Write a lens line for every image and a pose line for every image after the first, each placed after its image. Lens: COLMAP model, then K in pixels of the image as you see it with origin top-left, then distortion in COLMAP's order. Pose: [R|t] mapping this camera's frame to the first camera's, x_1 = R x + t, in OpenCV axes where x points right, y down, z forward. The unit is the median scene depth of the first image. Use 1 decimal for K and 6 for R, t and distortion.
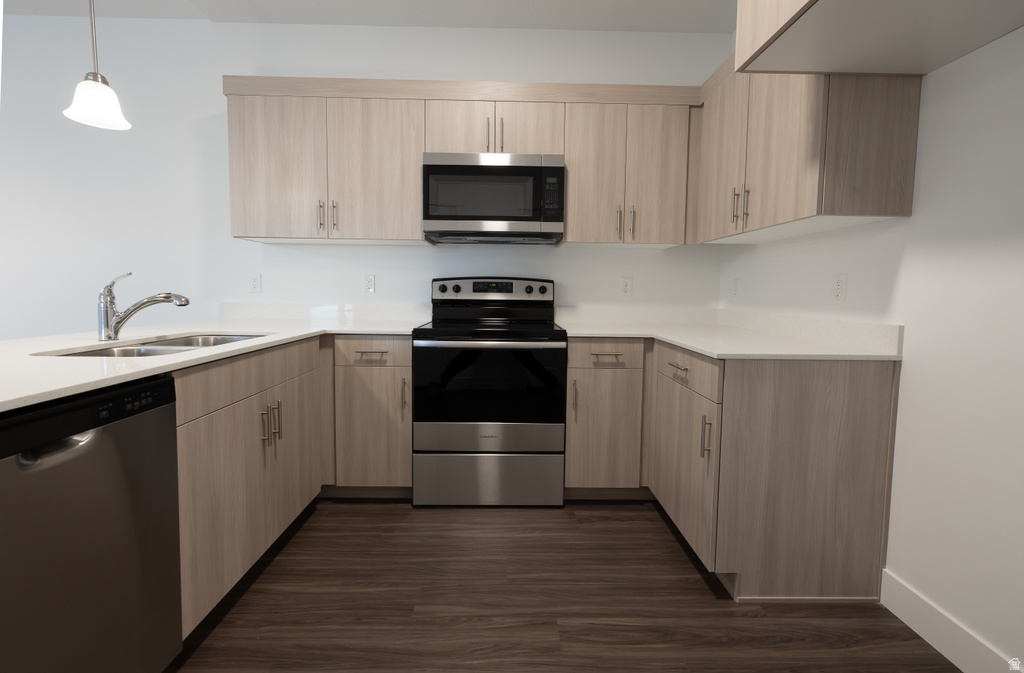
lens RADIAL K [[439.4, 0, 511.7], [0, 439.4, 318.9], [0, 0, 1]] dist [-0.000033, -0.000033]
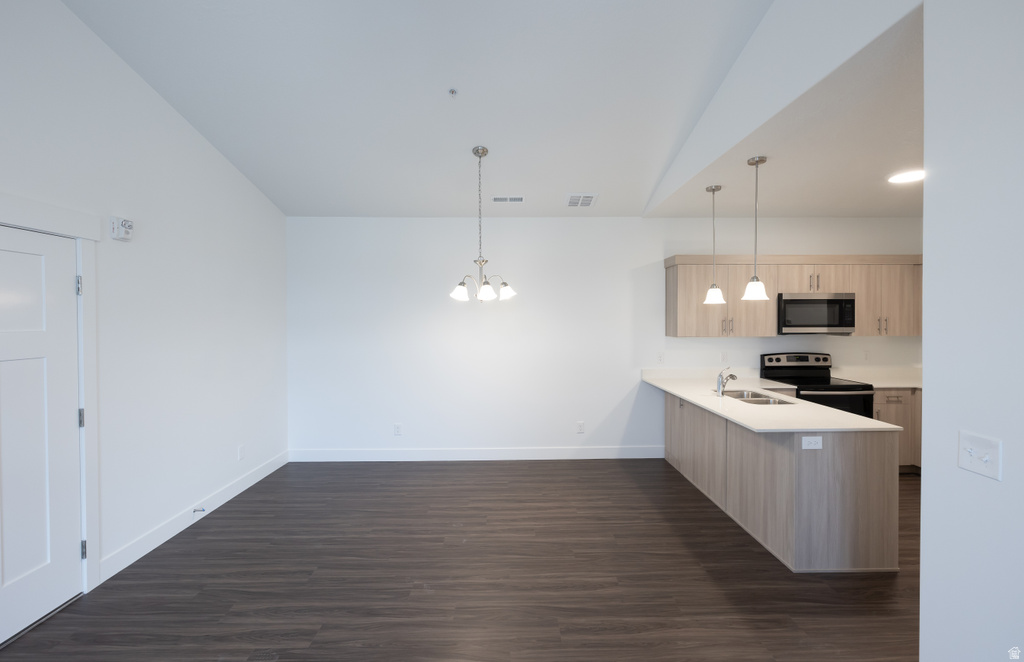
lens RADIAL K [[443.0, 0, 513.8], [0, 443.0, 324.0], [0, 0, 1]] dist [0.000946, 0.000058]
pose [[0.999783, -0.018485, 0.009563, -1.376568], [0.018956, 0.998481, -0.051741, -0.160045], [-0.008592, 0.051911, 0.998615, -0.914529]]
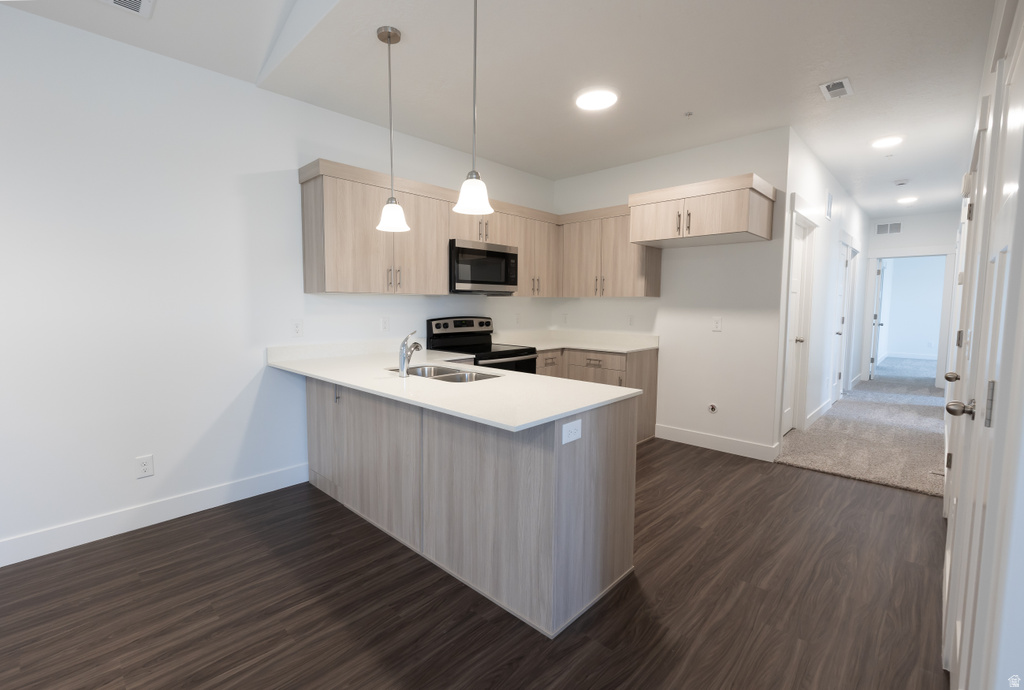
lens RADIAL K [[454.5, 0, 493.9], [0, 454.5, 341.1], [0, 0, 1]] dist [0.001249, 0.000394]
pose [[0.709623, -0.069573, 0.701138, -1.207069], [0.052365, 0.997569, 0.045989, -0.088360], [-0.702633, 0.004080, 0.711540, -0.208957]]
